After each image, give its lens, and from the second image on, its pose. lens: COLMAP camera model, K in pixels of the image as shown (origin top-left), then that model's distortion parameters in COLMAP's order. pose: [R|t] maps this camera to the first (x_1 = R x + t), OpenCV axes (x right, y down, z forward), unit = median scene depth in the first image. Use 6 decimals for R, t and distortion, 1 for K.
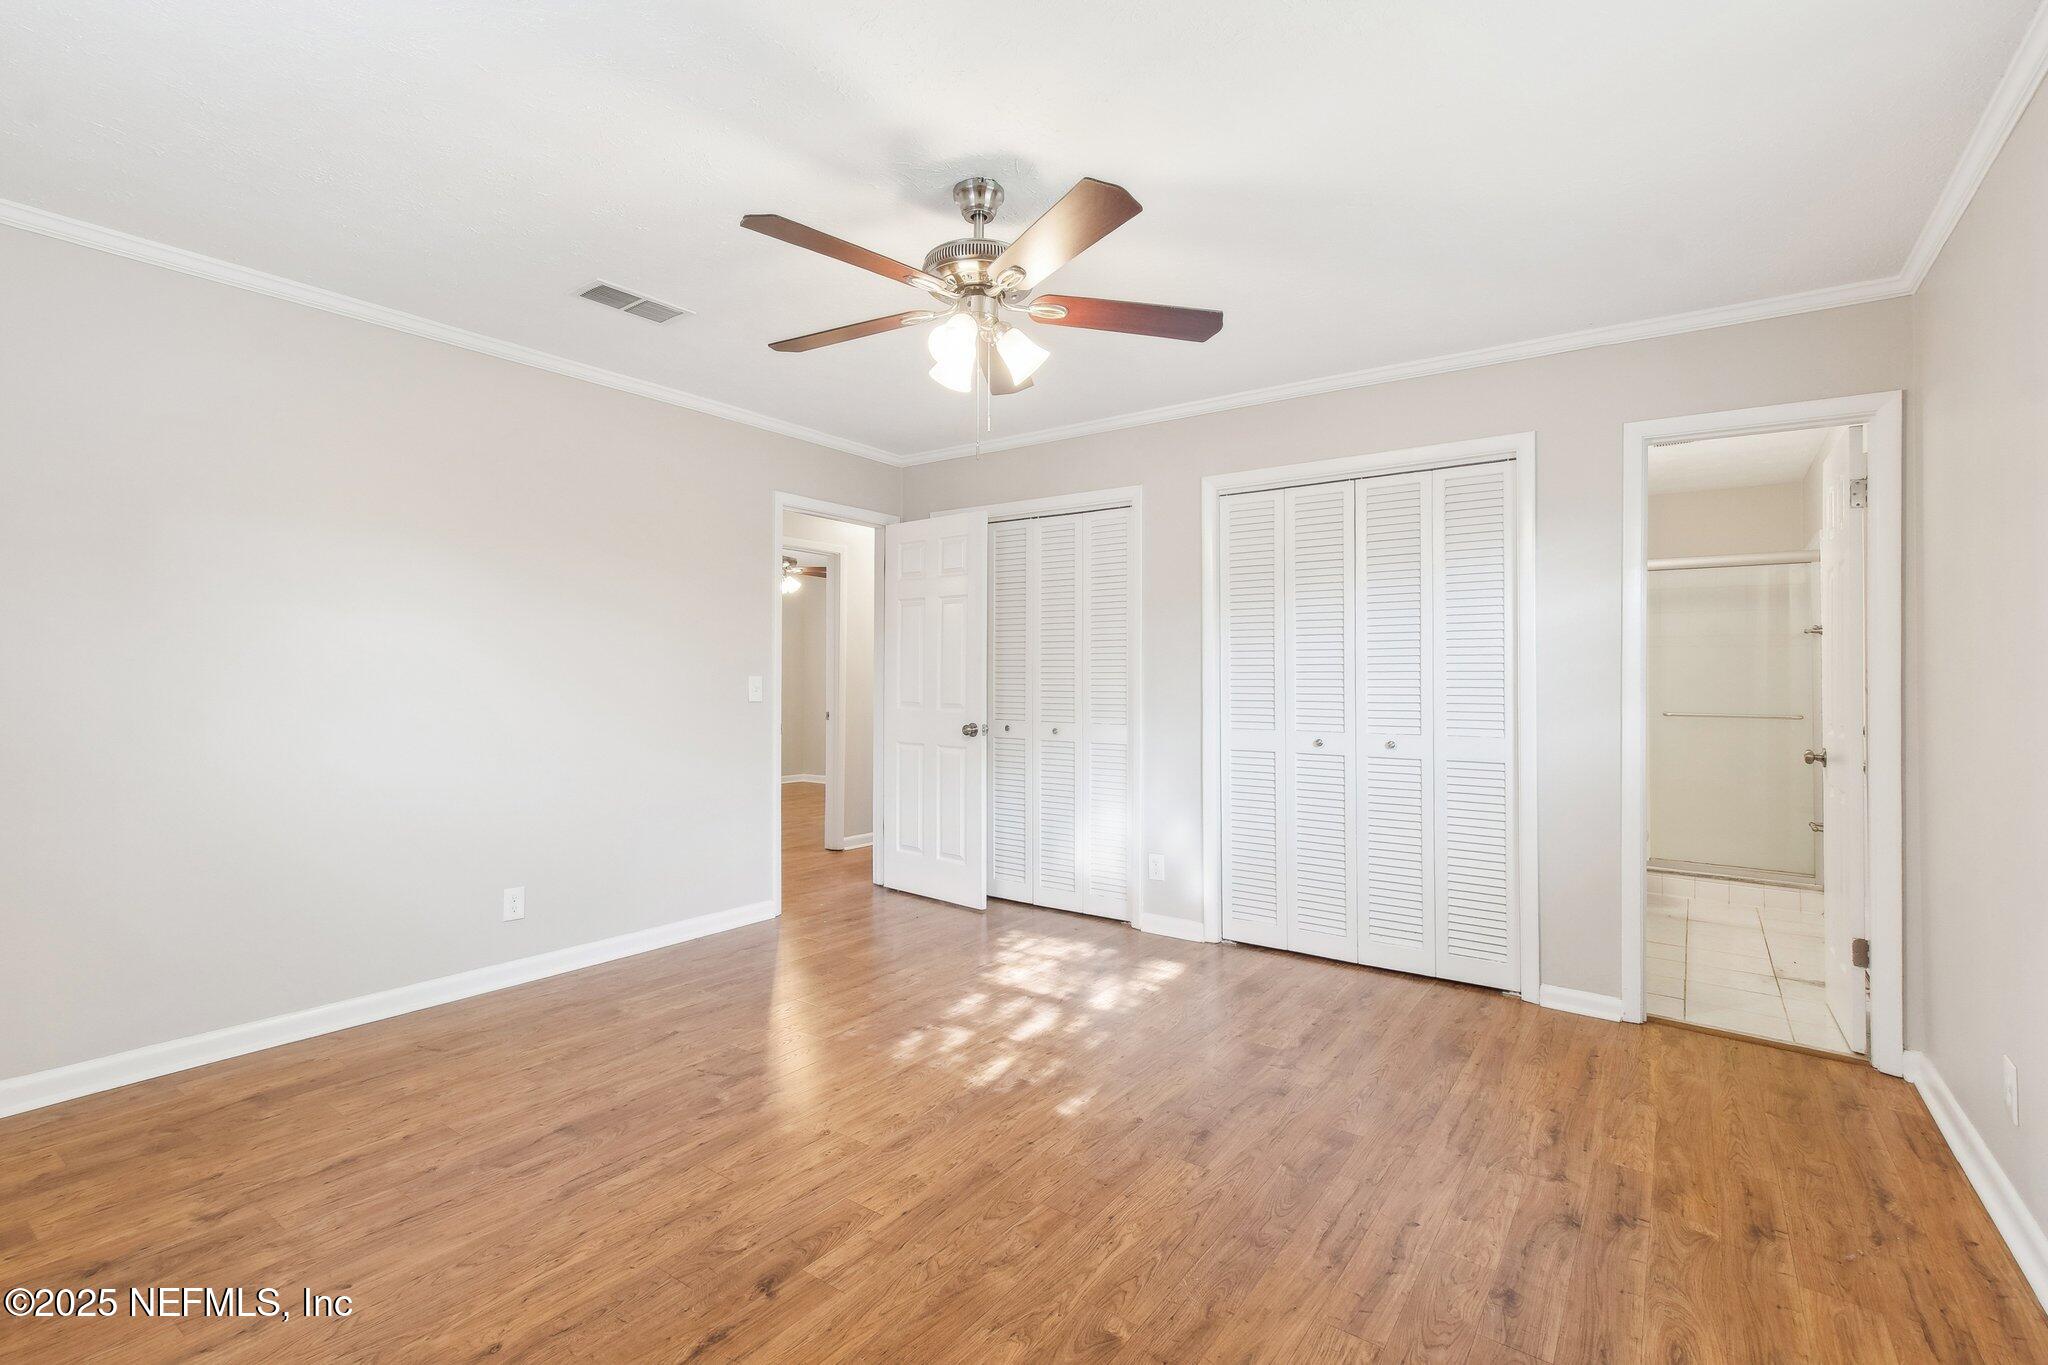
lens RADIAL K [[937.5, 0, 1014.2], [0, 937.5, 676.2], [0, 0, 1]] dist [0.000895, 0.000978]
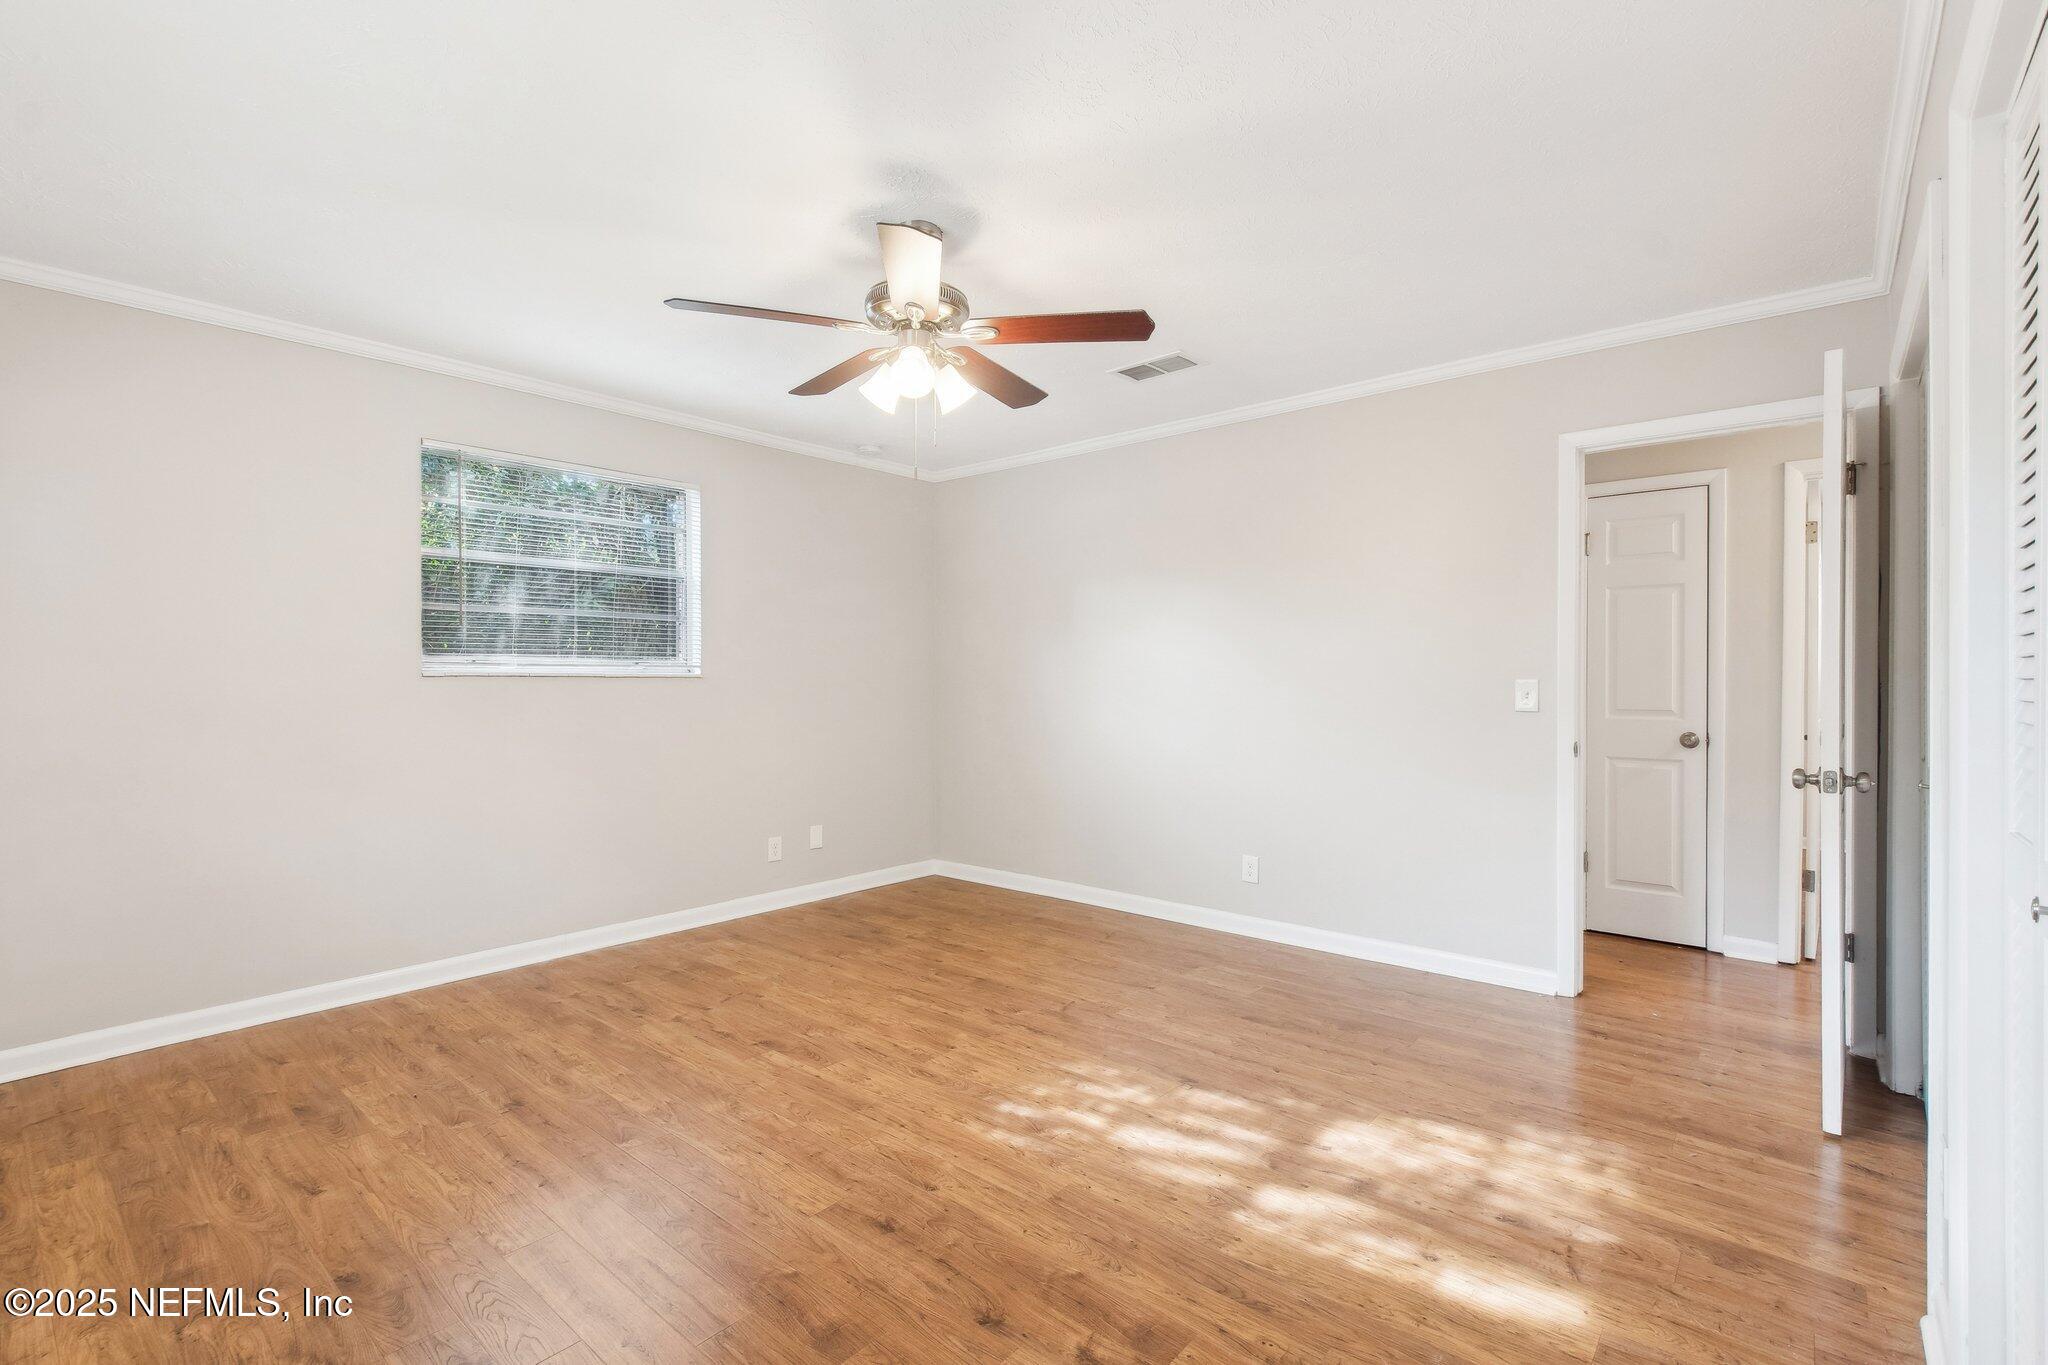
lens RADIAL K [[937.5, 0, 1014.0], [0, 937.5, 681.5], [0, 0, 1]] dist [0.000895, 0.000978]
pose [[-0.092262, -0.003117, -0.995730, 1.097476], [0.006083, 0.999975, -0.003694, 0.006696], [0.995716, -0.006398, -0.092240, 1.278705]]
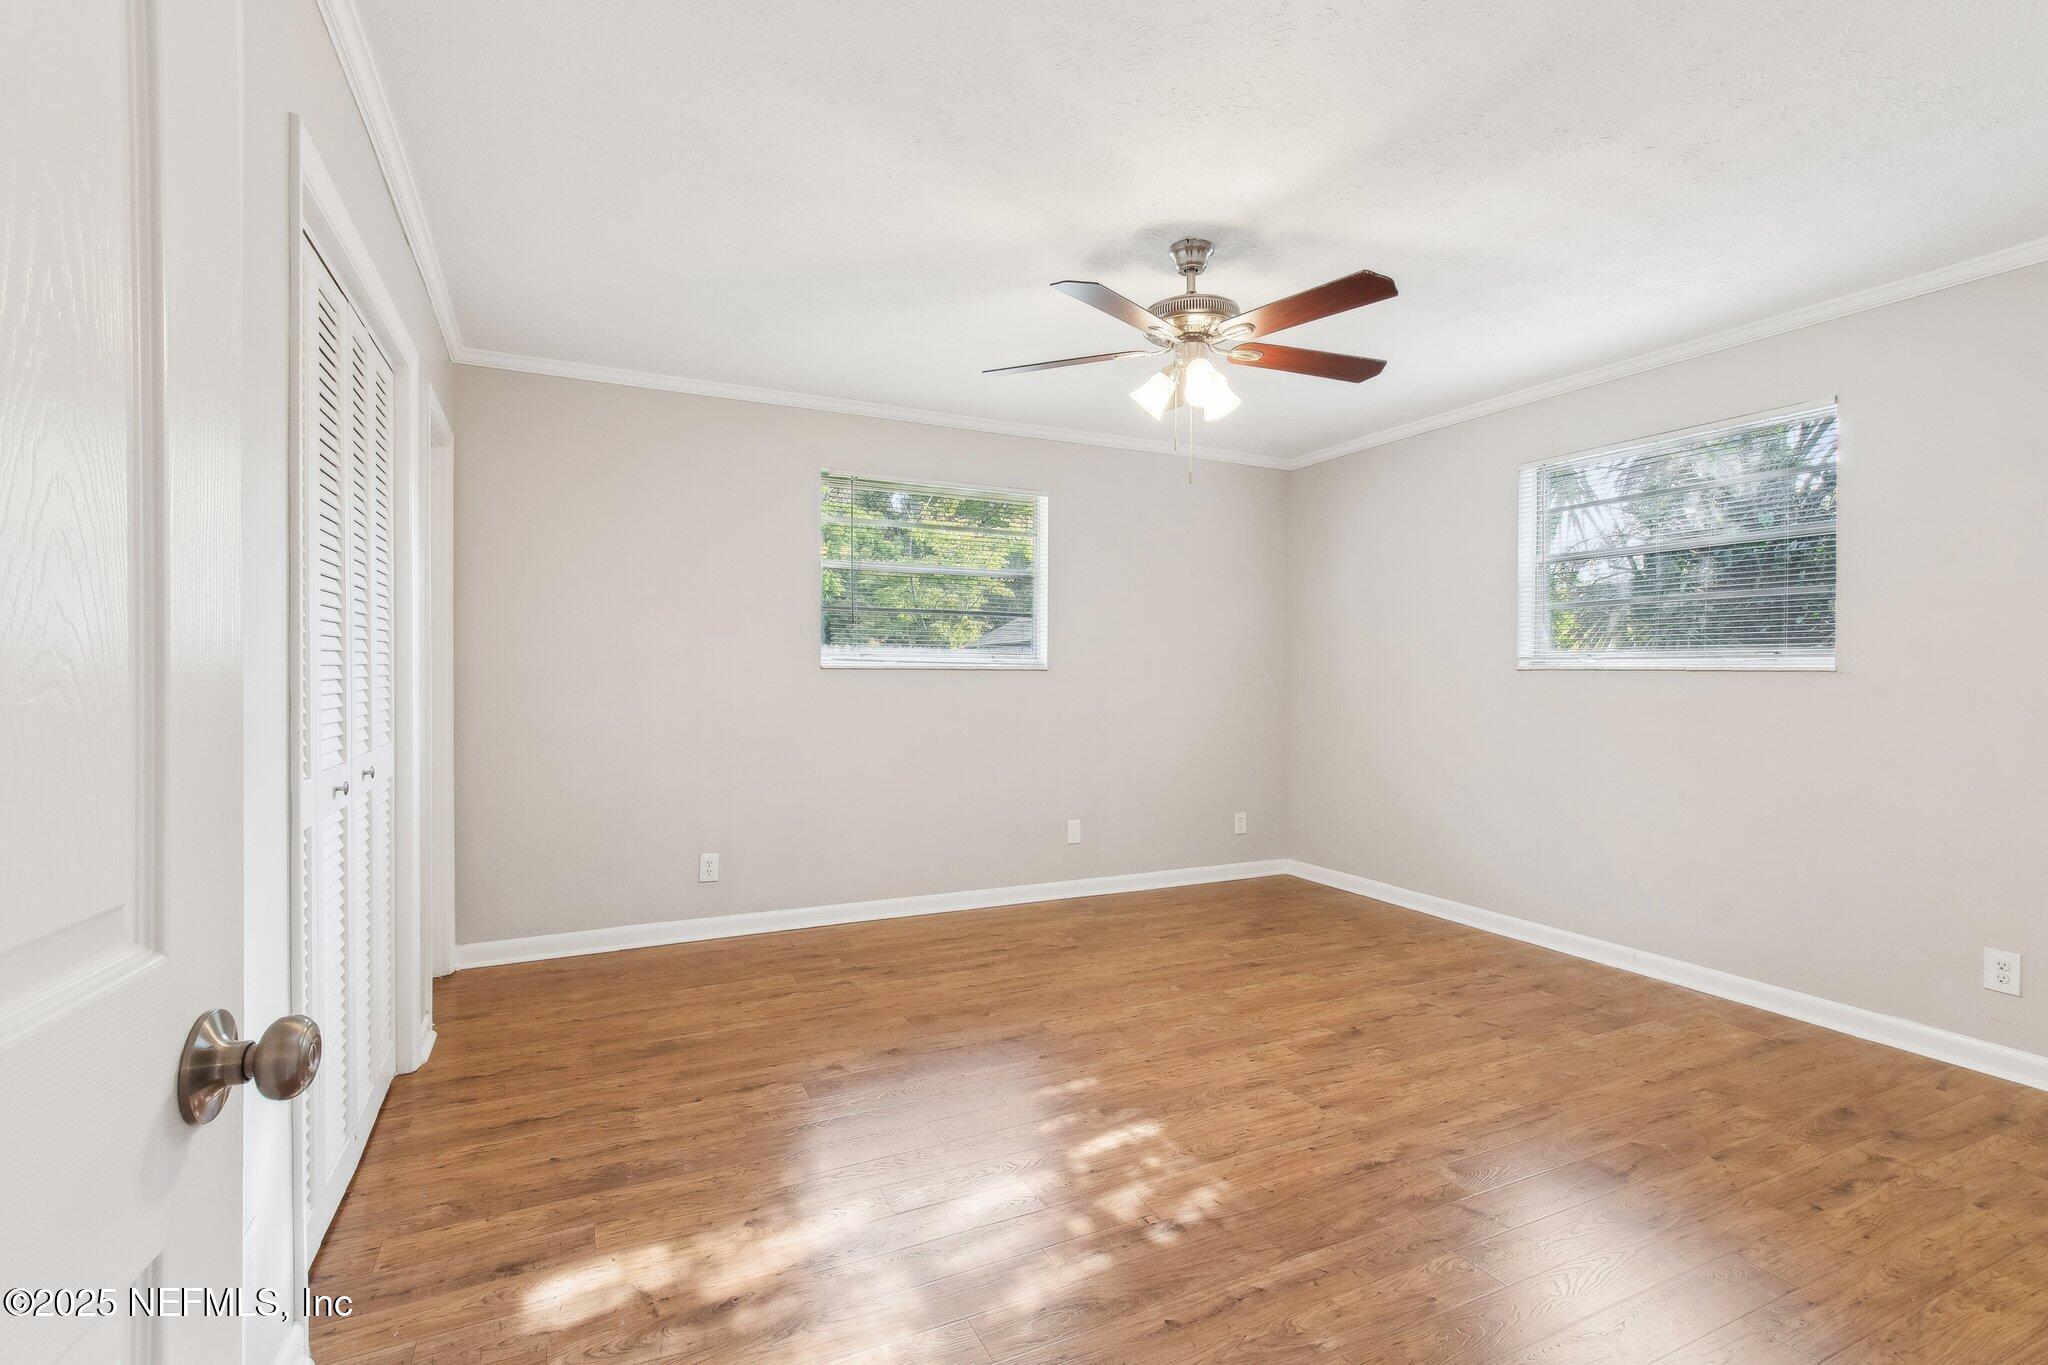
lens RADIAL K [[937.5, 0, 1010.2], [0, 937.5, 674.2], [0, 0, 1]] dist [0.000895, 0.000978]
pose [[-0.873757, -0.015836, 0.486105, -0.424218], [-0.014090, 0.999874, 0.007247, -0.004863], [-0.486158, -0.000517, -0.873871, 2.232925]]
